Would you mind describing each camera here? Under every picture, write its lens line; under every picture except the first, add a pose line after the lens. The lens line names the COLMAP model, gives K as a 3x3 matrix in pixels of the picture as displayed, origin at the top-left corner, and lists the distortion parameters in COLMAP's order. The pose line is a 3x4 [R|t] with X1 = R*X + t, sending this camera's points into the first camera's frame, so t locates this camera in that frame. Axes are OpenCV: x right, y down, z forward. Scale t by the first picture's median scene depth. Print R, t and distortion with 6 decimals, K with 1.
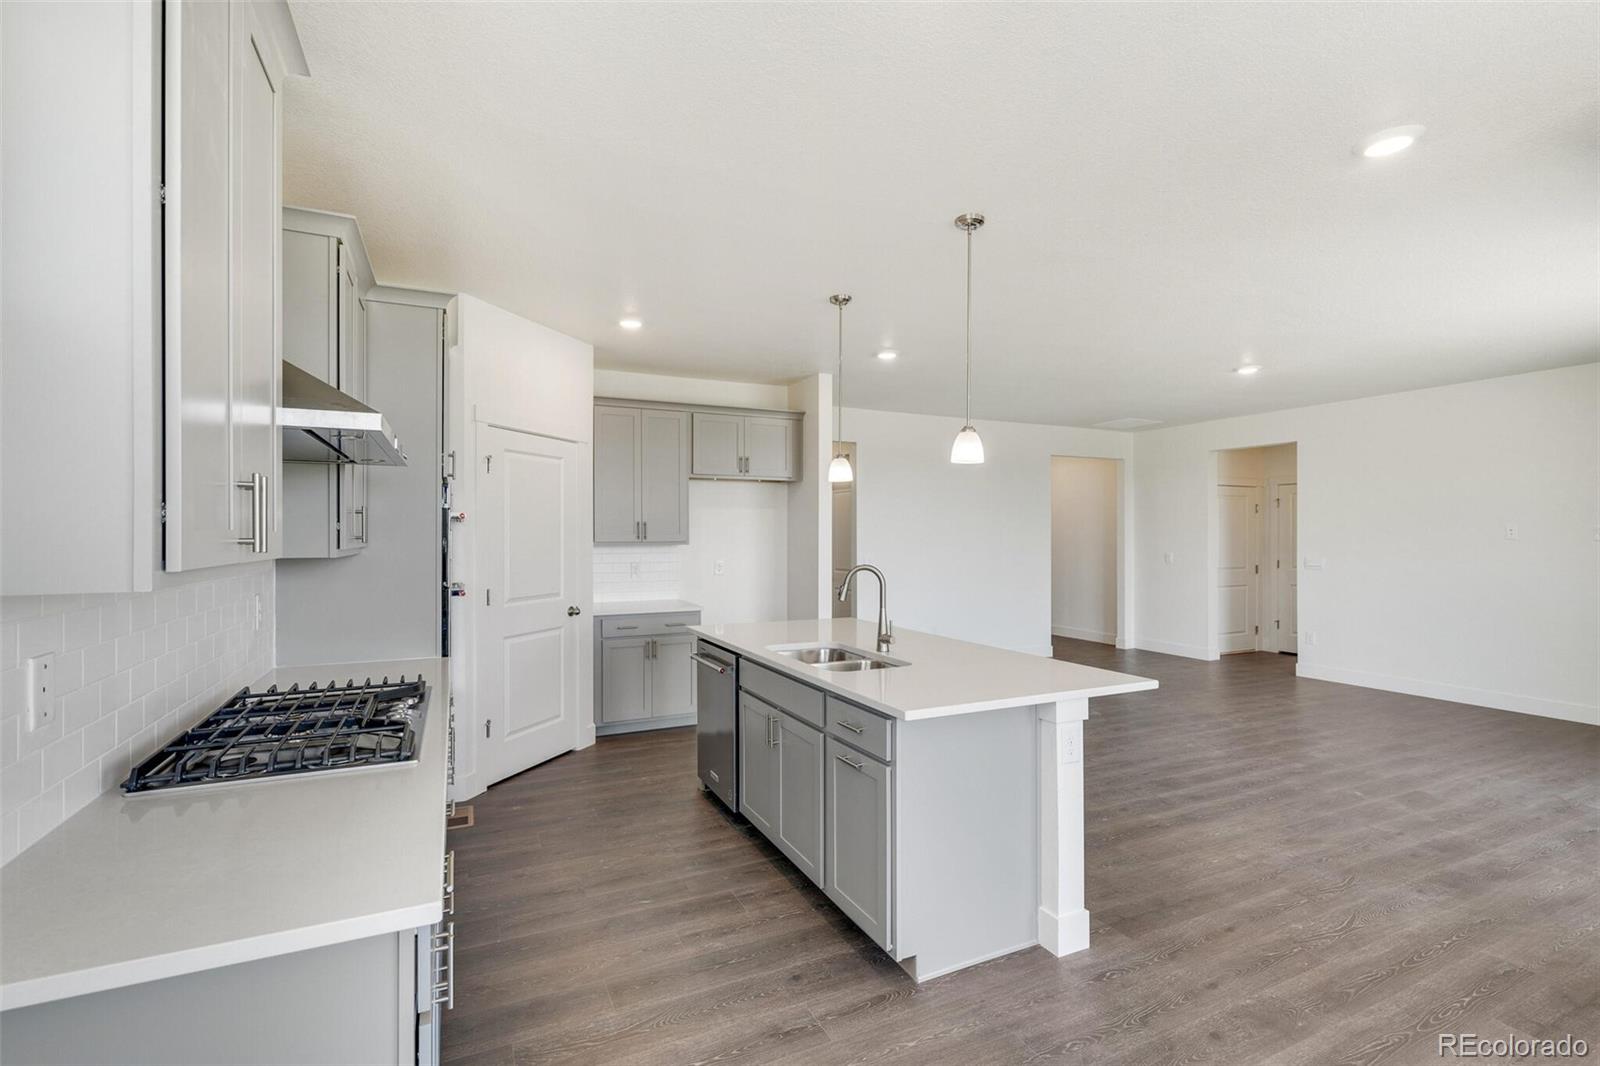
lens RADIAL K [[726.7, 0, 806.7], [0, 726.7, 534.4], [0, 0, 1]] dist [-0.001436, -0.000167]
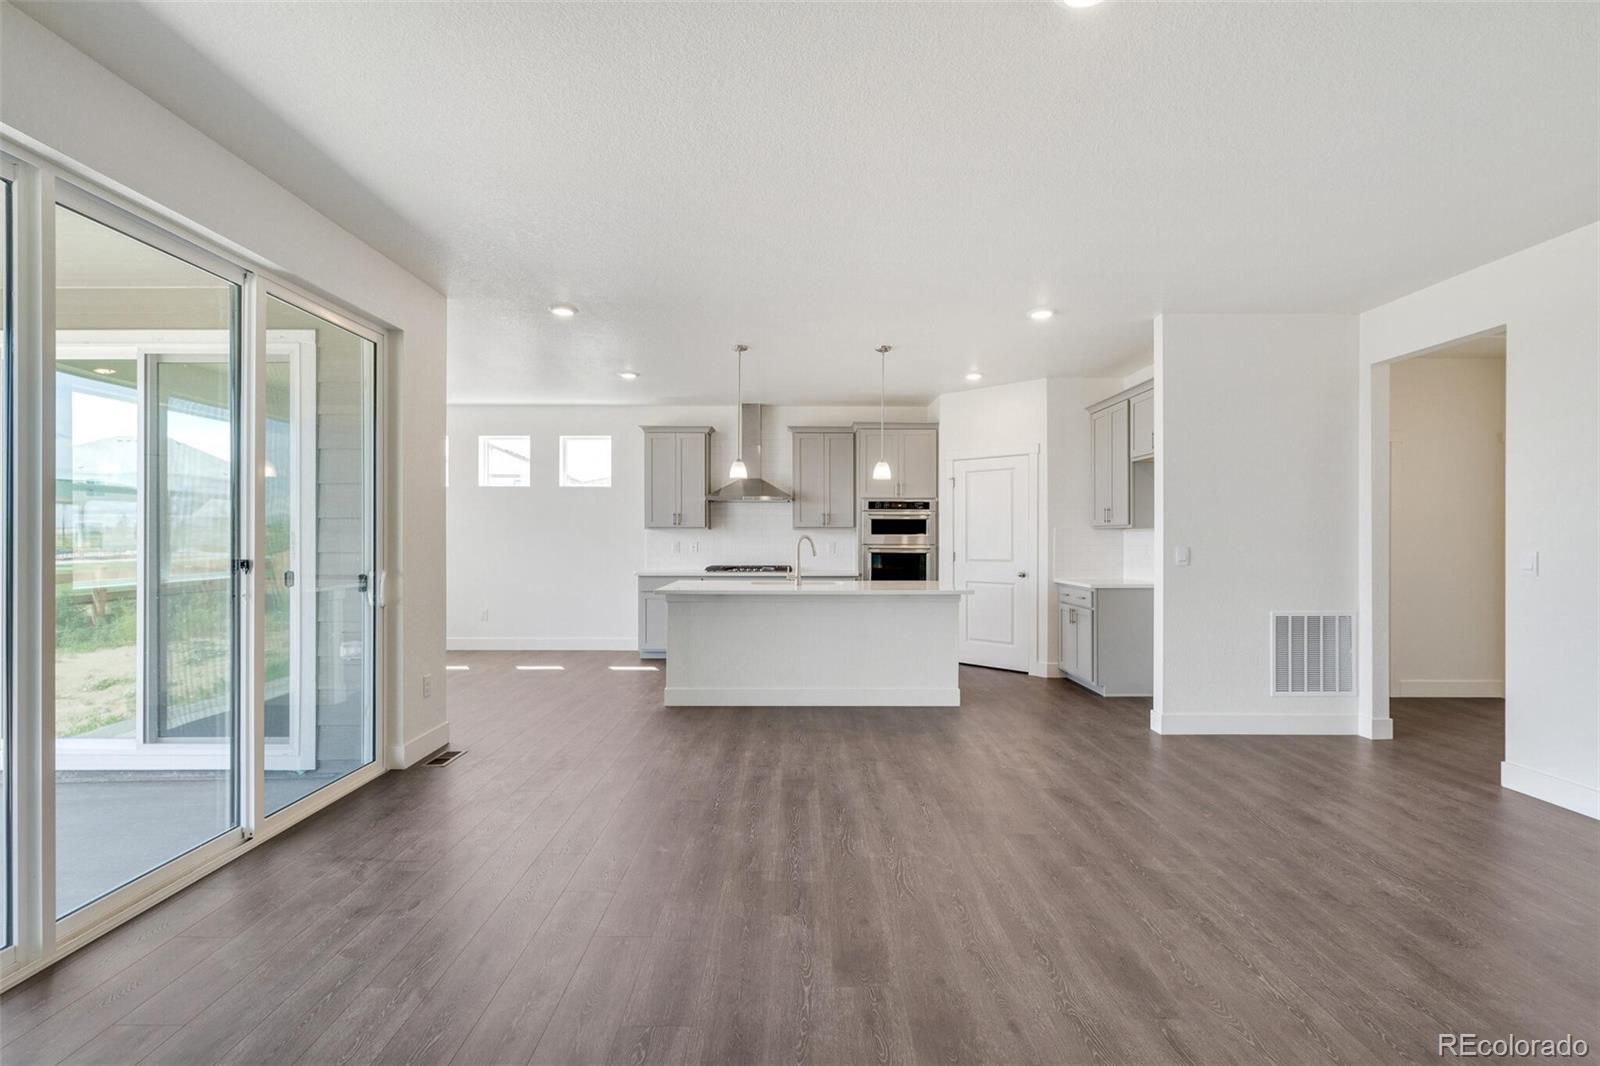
lens RADIAL K [[721.2, 0, 798.5], [0, 721.2, 536.8], [0, 0, 1]] dist [-0.000821, 0.000213]
pose [[-0.426726, 0.000505, -0.904381, 1.529123], [-0.001703, 0.999998, 0.001362, 0.041798], [0.904380, 0.002122, -0.426724, 1.611338]]
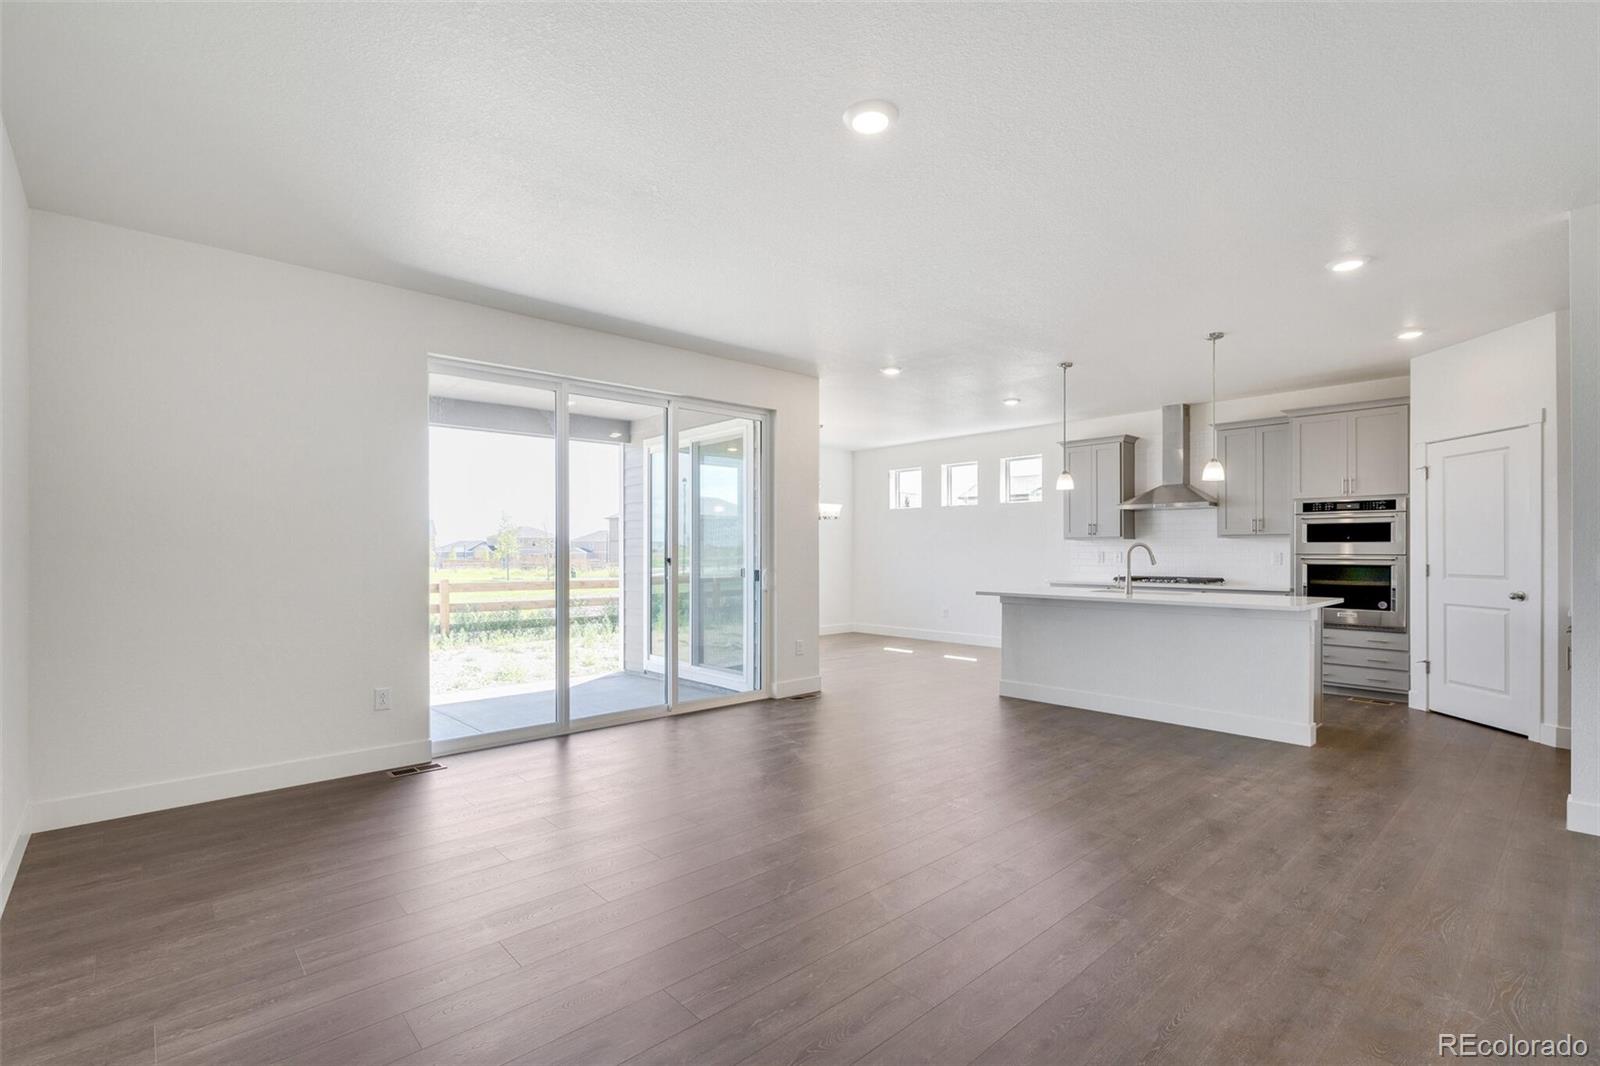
lens RADIAL K [[726.2, 0, 806.2], [0, 726.2, 550.8], [0, 0, 1]] dist [-0.003055, 0.000212]
pose [[-0.954255, 0.002138, -0.298987, 1.231893], [0.001852, 0.999998, 0.001239, 0.053442], [0.298988, 0.000629, -0.954257, 2.223760]]
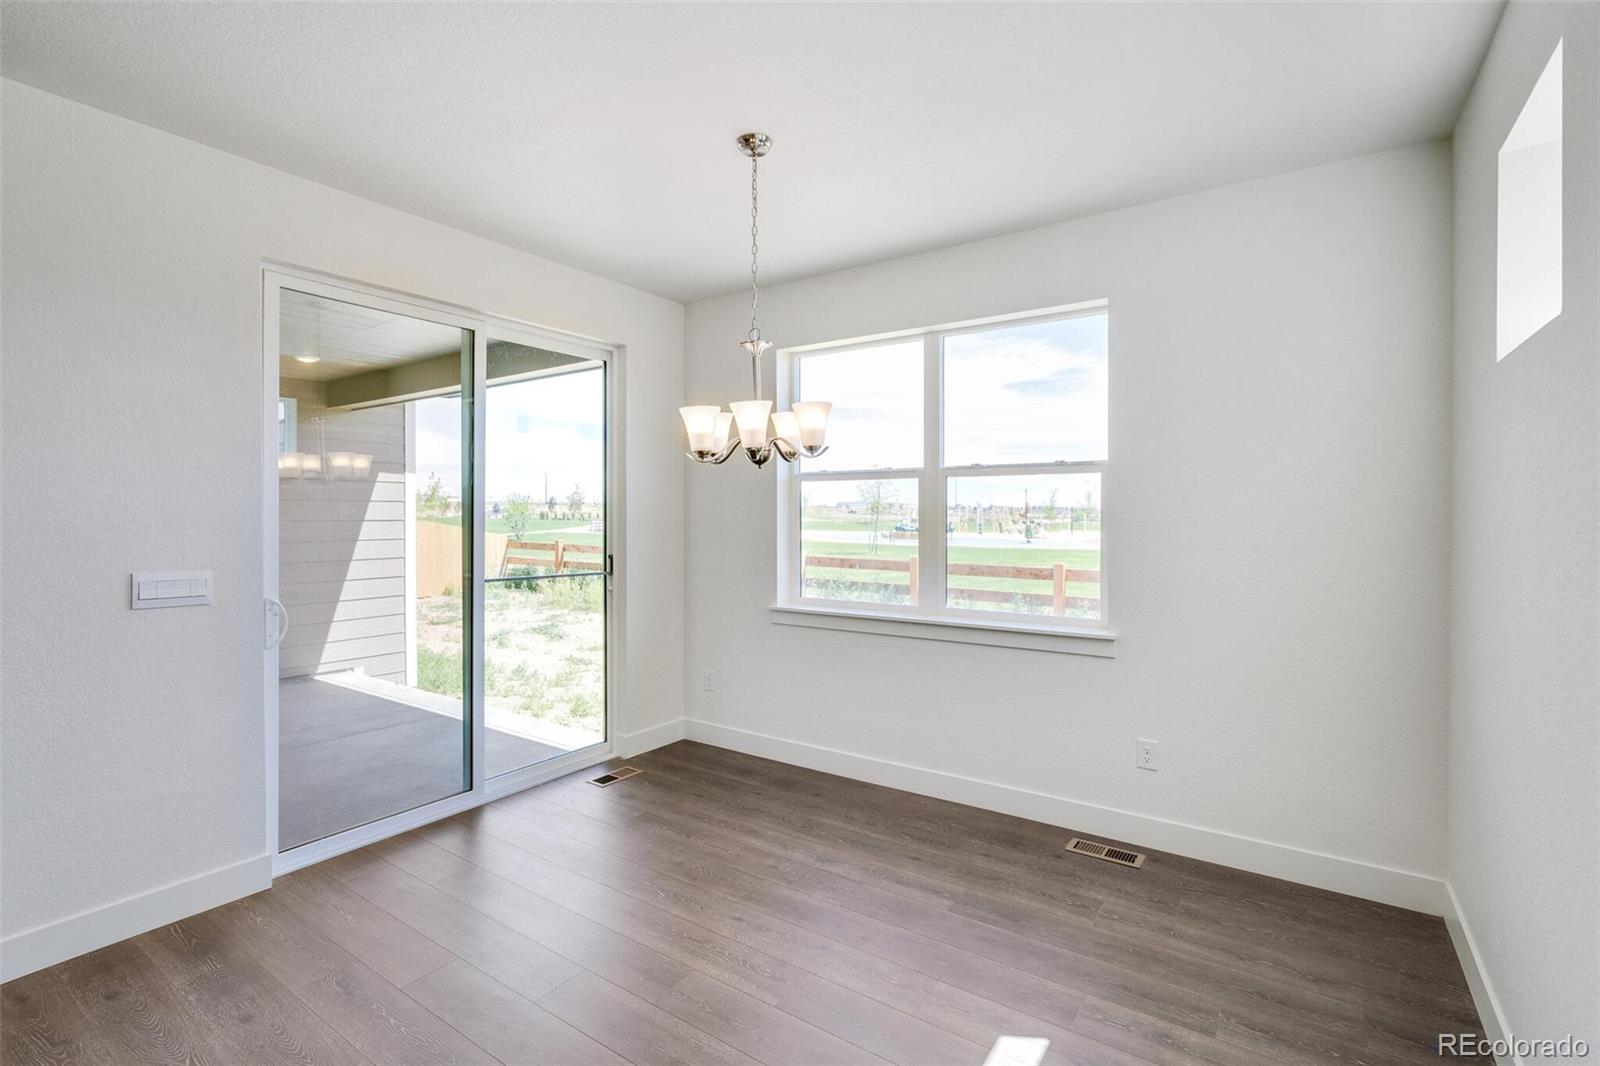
lens RADIAL K [[734.8, 0, 798.8], [0, 734.8, 527.5], [0, 0, 1]] dist [-0.002289, -0.000091]
pose [[-0.499768, -0.016627, 0.866000, -0.178217], [-0.000867, 0.999825, 0.018696, 0.001572], [-0.866159, 0.008593, -0.499695, 0.234149]]
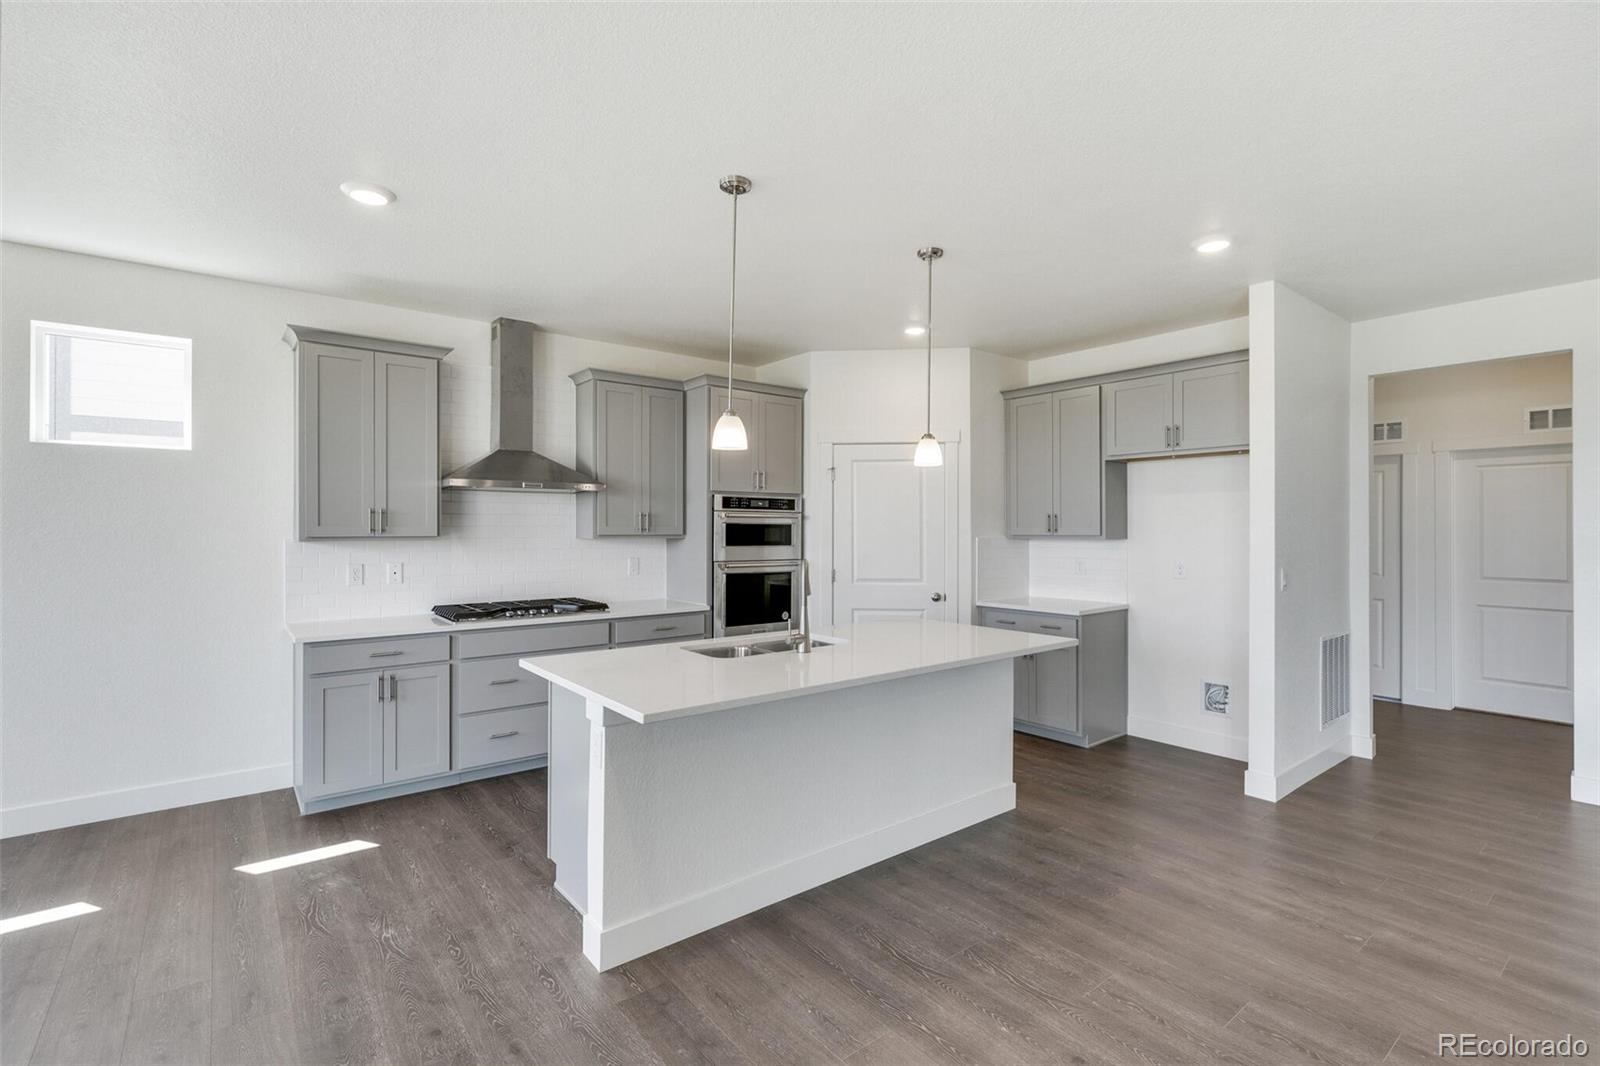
lens RADIAL K [[734.8, 0, 798.8], [0, 734.8, 527.5], [0, 0, 1]] dist [-0.002289, -0.000091]
pose [[0.221737, -0.000225, -0.975107, 0.958584], [-0.001304, 0.999999, -0.000527, 0.001507], [0.975106, 0.001388, 0.221736, 0.733005]]
